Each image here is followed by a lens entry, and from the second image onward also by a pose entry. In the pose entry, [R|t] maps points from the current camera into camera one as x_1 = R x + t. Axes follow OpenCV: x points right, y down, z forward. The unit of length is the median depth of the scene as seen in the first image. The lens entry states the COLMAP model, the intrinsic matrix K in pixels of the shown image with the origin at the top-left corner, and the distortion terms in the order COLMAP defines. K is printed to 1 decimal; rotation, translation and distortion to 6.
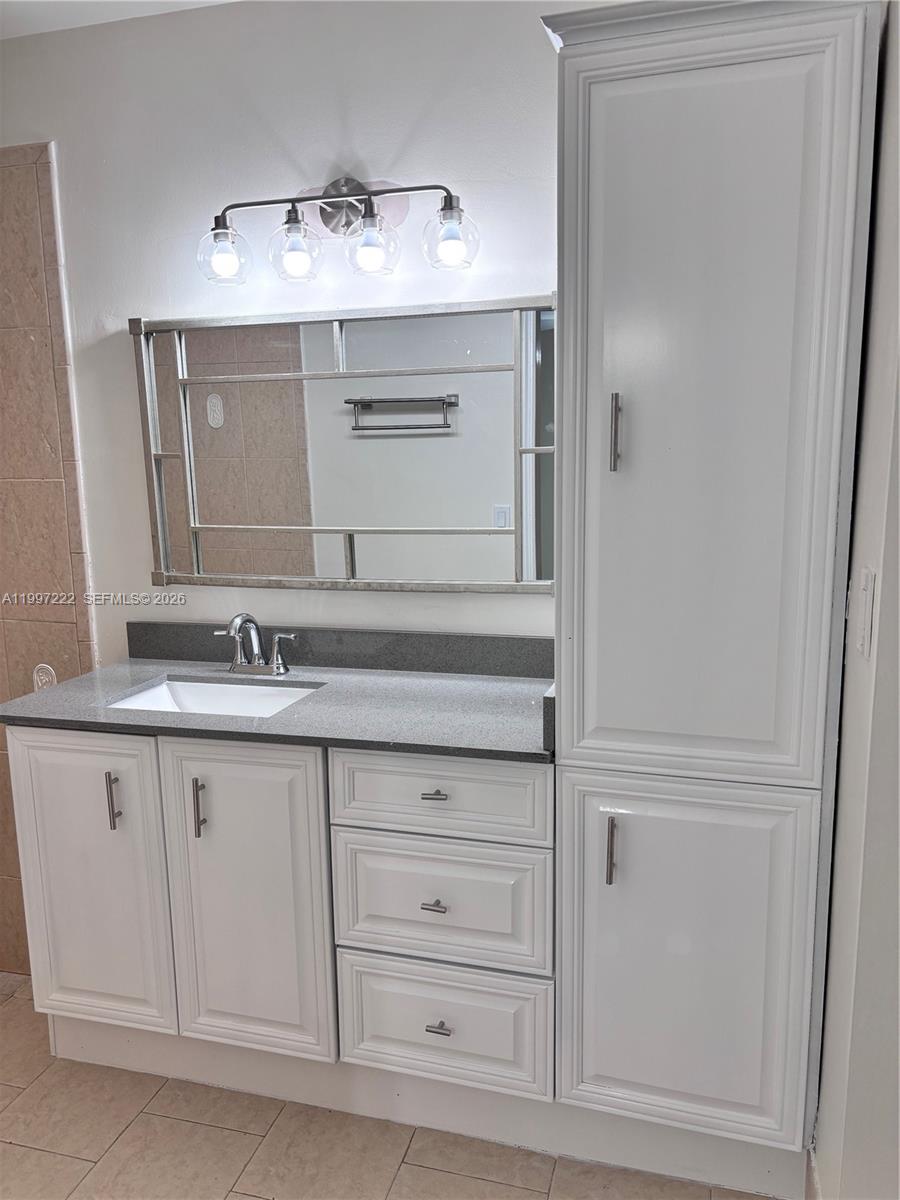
lens RADIAL K [[903.6, 0, 448.5], [0, 903.6, 597.9], [0, 0, 1]] dist [0.030986, -0.036651]
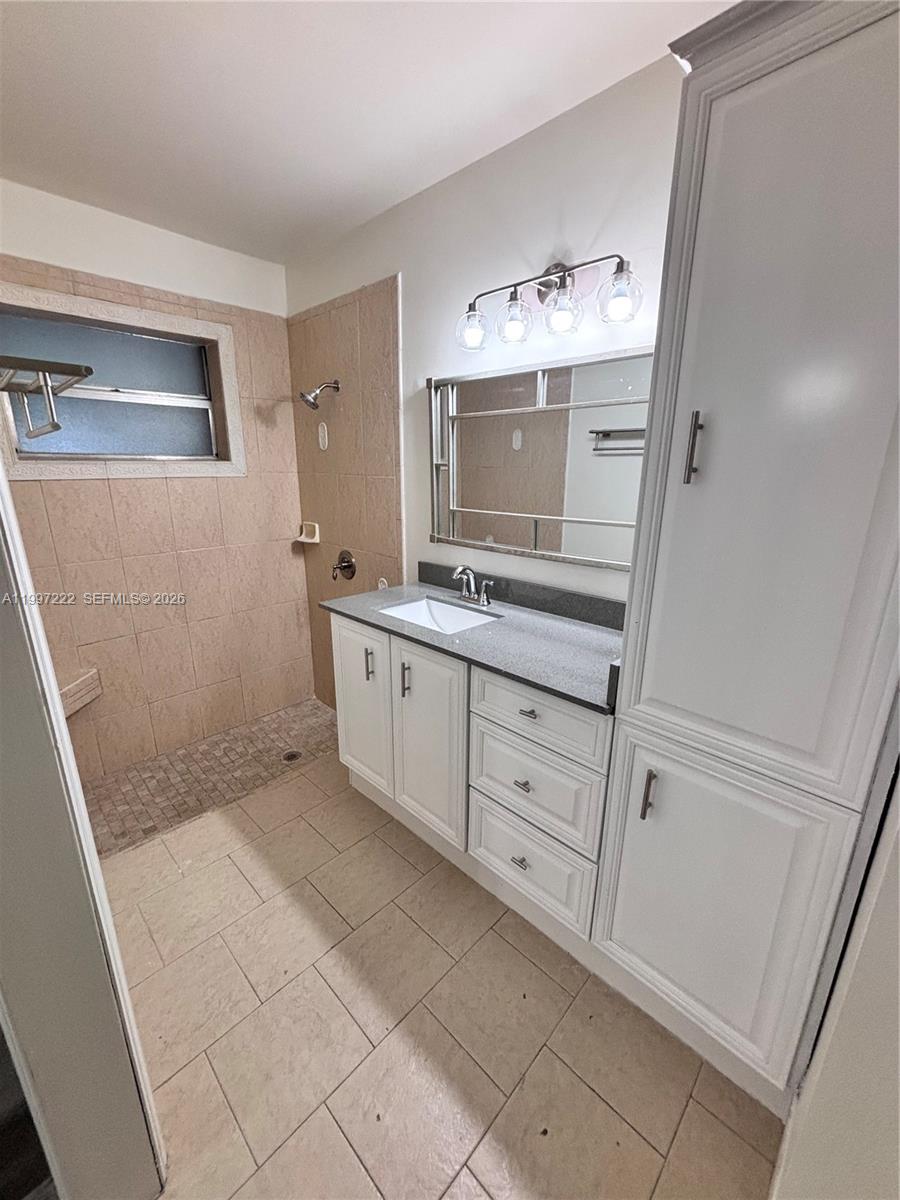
lens RADIAL K [[483.9, 0, 448.4], [0, 483.9, 597.9], [0, 0, 1]] dist [-0.003908, 0.000615]
pose [[0.879322, 0.148248, -0.452566, 0.154774], [-0.098565, 0.986390, 0.131606, -0.037789], [0.465917, -0.071117, 0.881966, 0.237167]]
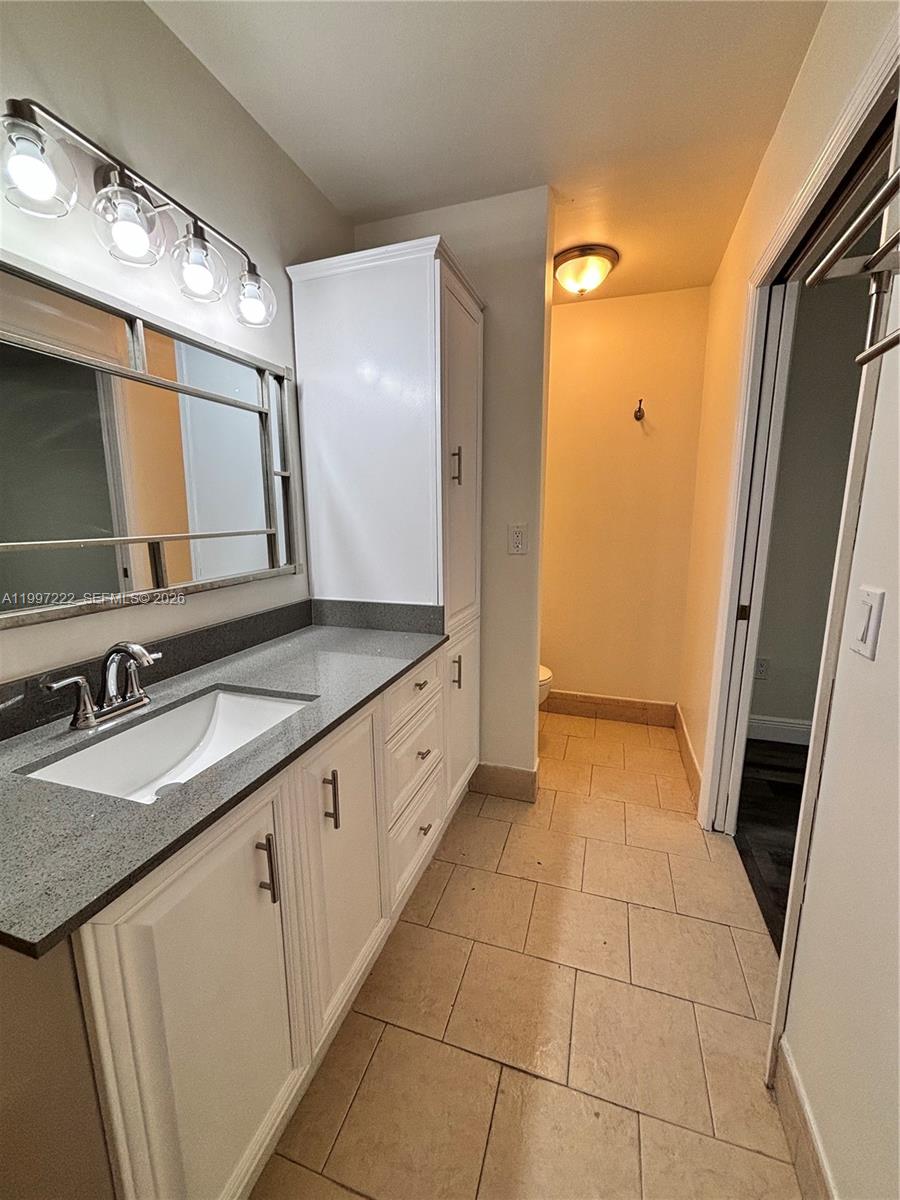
lens RADIAL K [[483.9, 0, 446.6], [0, 483.9, 603.7], [0, 0, 1]] dist [-0.003908, 0.000615]
pose [[0.039444, -0.164799, 0.985538, -0.675243], [0.170214, 0.972998, 0.155890, -0.036656], [-0.984617, 0.161603, 0.066430, 0.715833]]
